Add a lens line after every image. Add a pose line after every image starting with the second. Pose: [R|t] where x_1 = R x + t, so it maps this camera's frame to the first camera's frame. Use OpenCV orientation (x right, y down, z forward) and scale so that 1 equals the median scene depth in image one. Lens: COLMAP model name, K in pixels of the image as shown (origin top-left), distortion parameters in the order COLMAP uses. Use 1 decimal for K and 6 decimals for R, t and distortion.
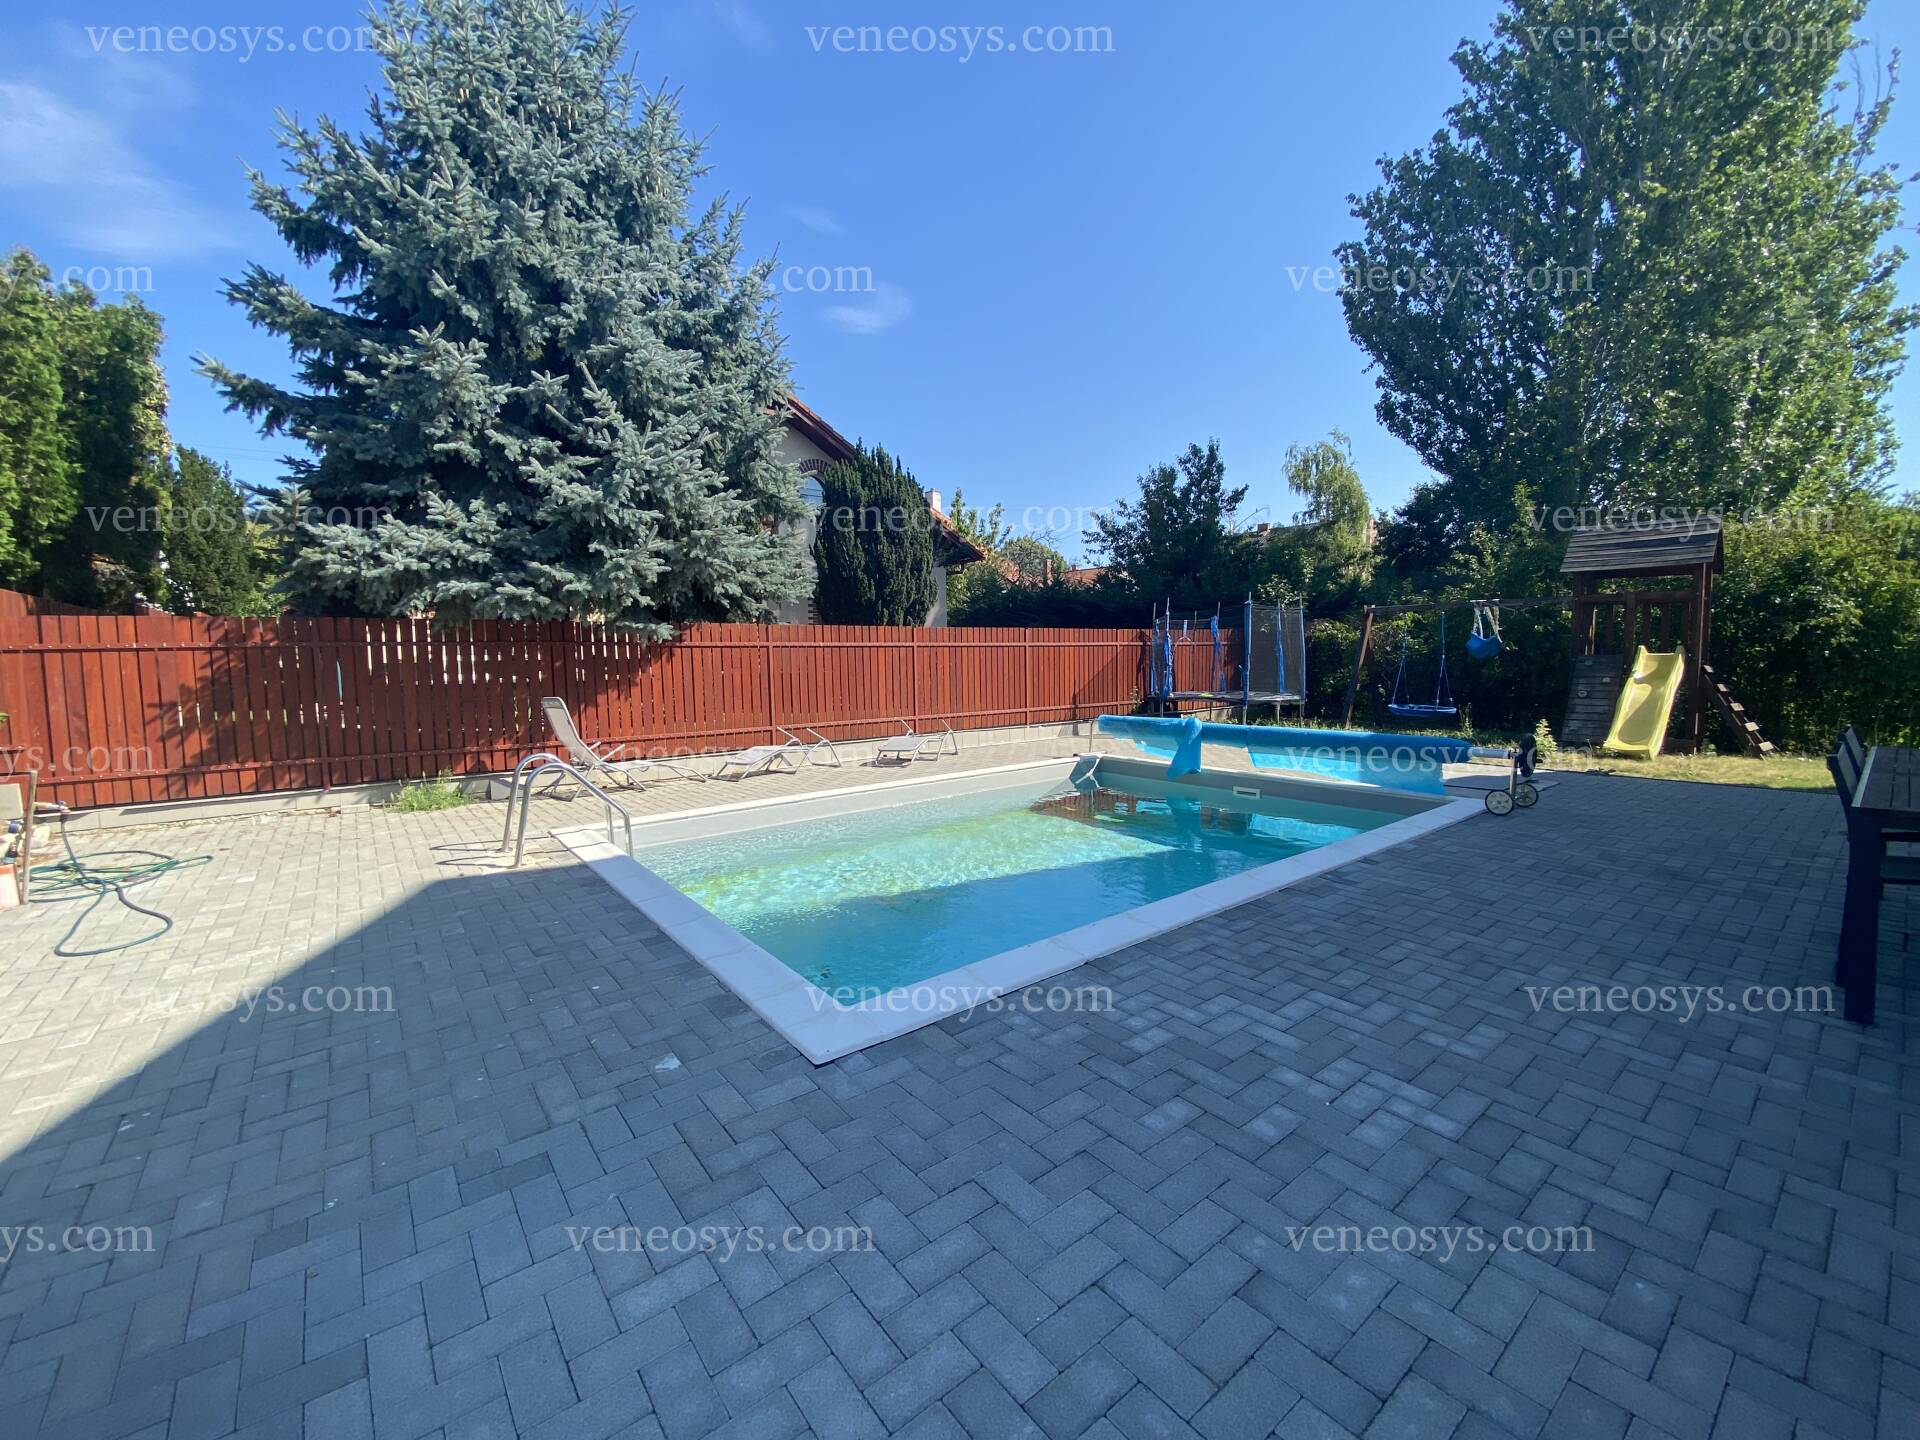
lens RADIAL K [[773.2, 0, 950.4], [0, 773.2, 717.7], [0, 0, 1]] dist [0.001927, -0.011056]
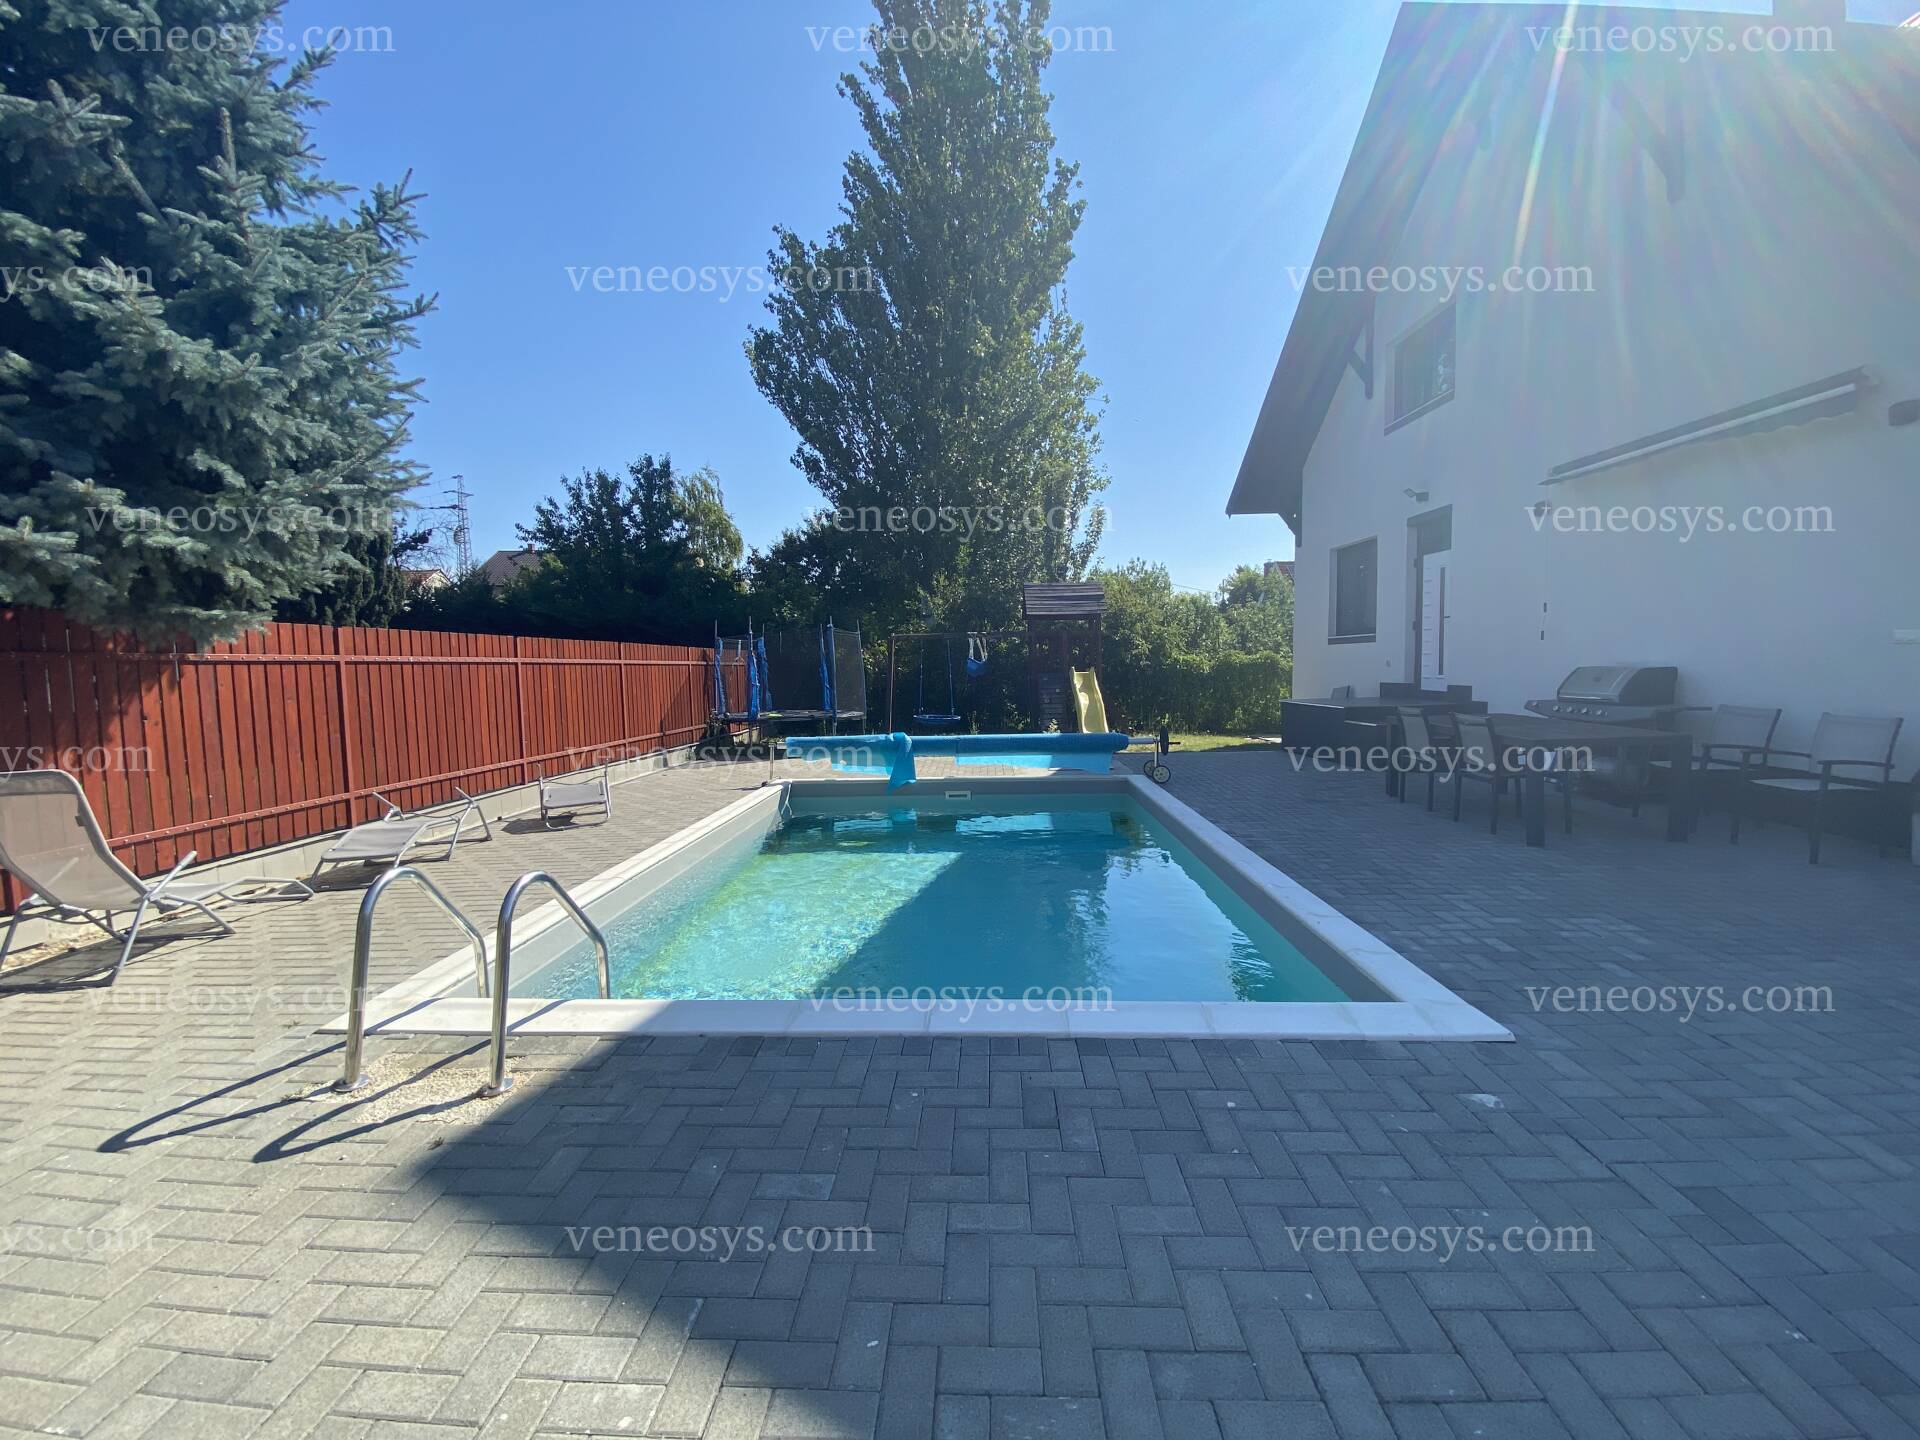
lens RADIAL K [[773.2, 0, 959.1], [0, 773.2, 721.8], [0, 0, 1]] dist [0.001927, -0.011056]
pose [[0.648343, -0.049760, 0.759720, -0.440701], [0.067666, 0.997679, 0.007600, -0.017837], [-0.758335, 0.046479, 0.650206, 0.257411]]
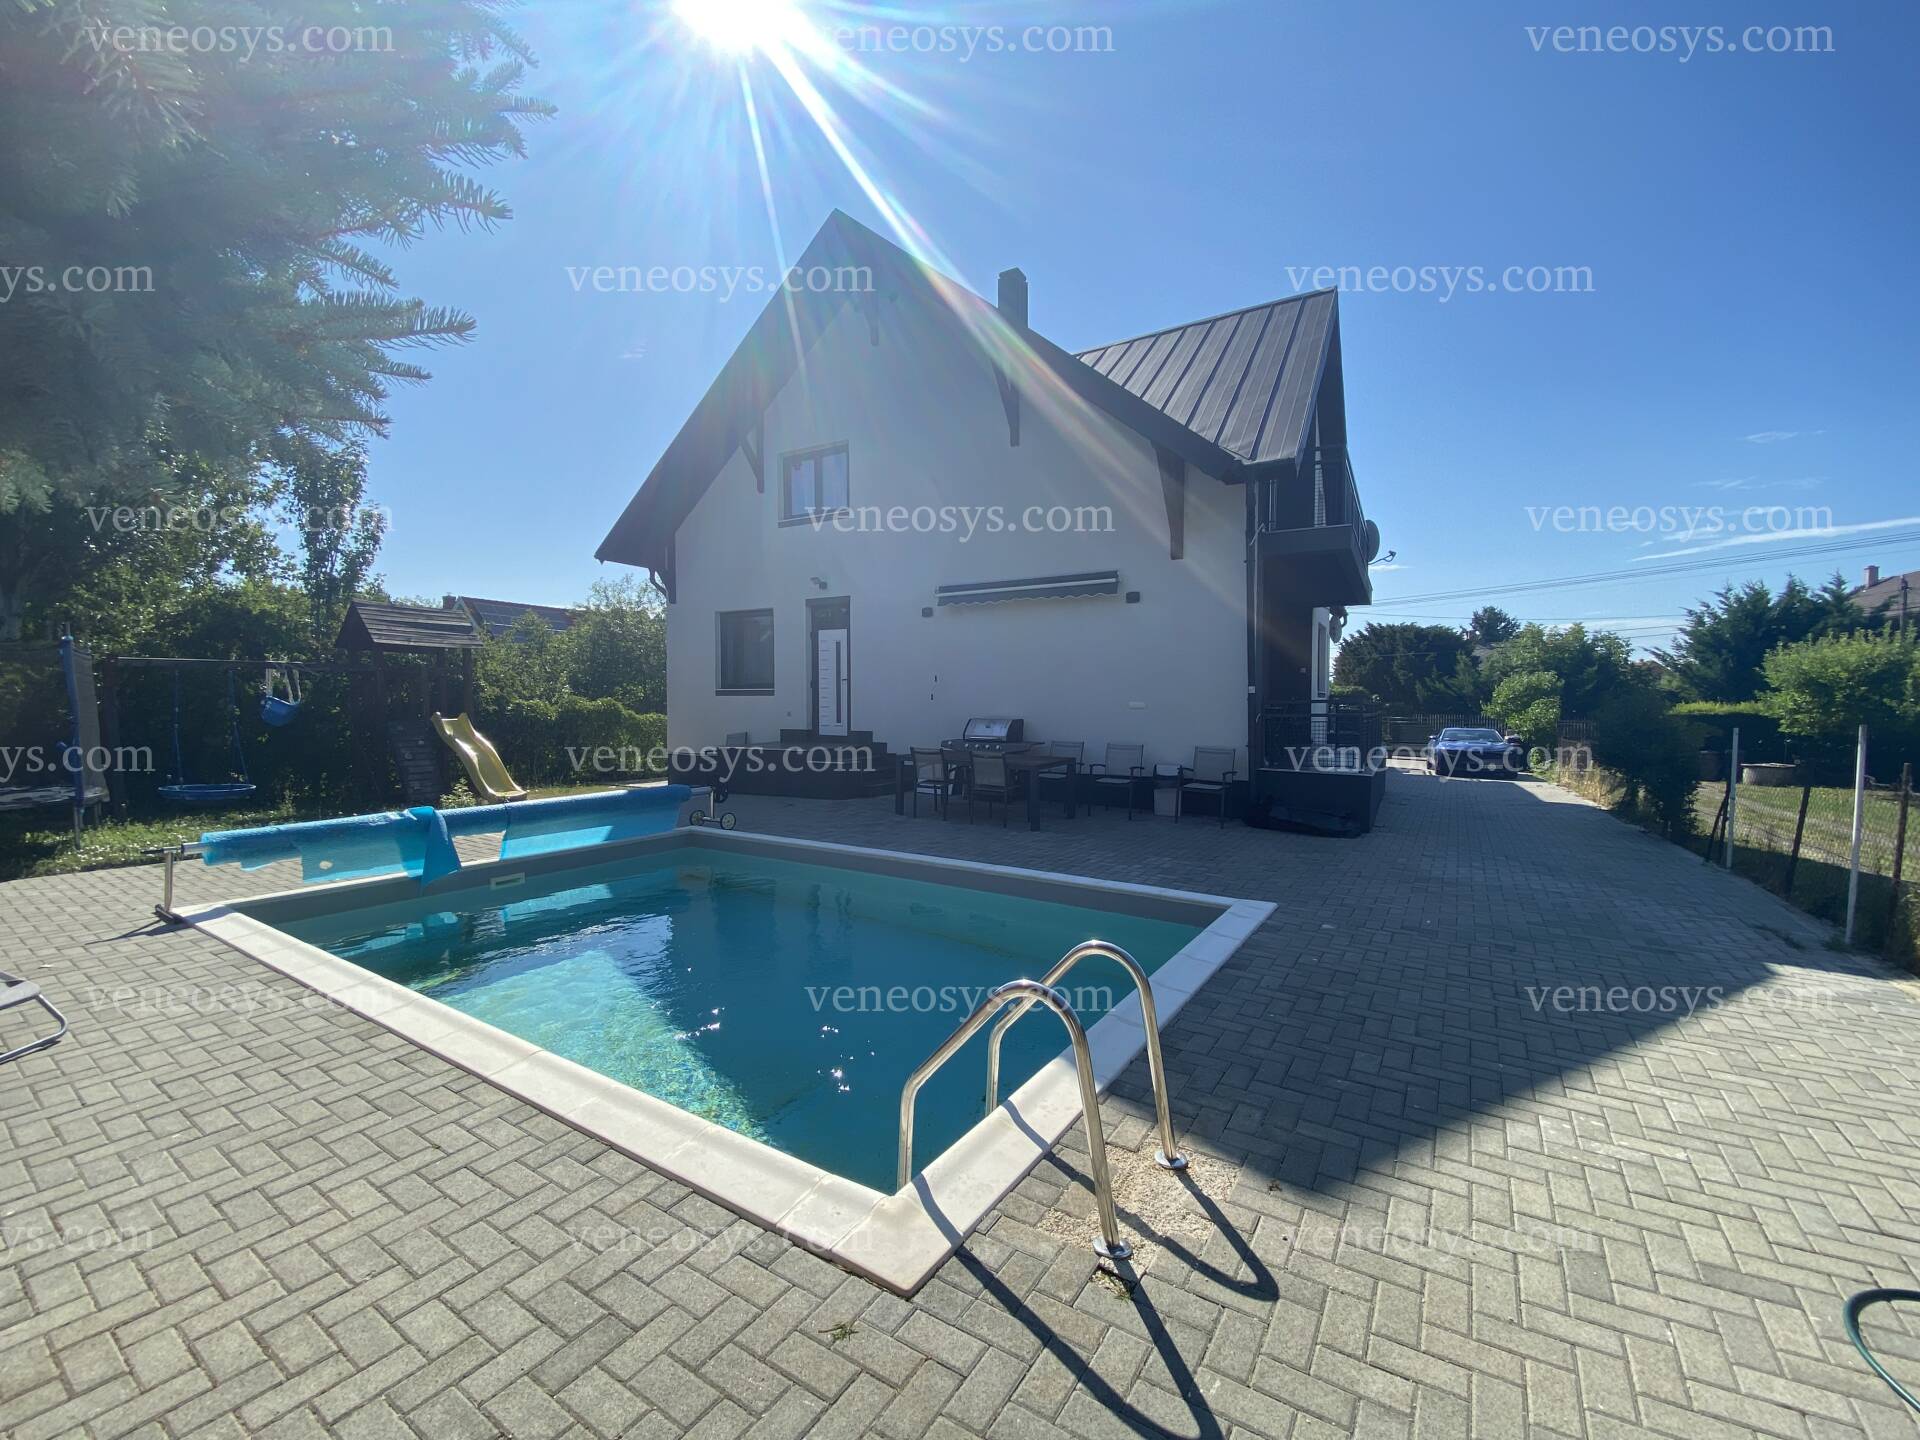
lens RADIAL K [[773.2, 0, 950.0], [0, 773.2, 714.9], [0, 0, 1]] dist [0.001927, -0.011056]
pose [[-0.316529, 0.001428, 0.948582, -0.592343], [0.080880, 0.996398, 0.025488, -0.070474], [-0.945129, 0.084789, -0.315504, 0.758655]]
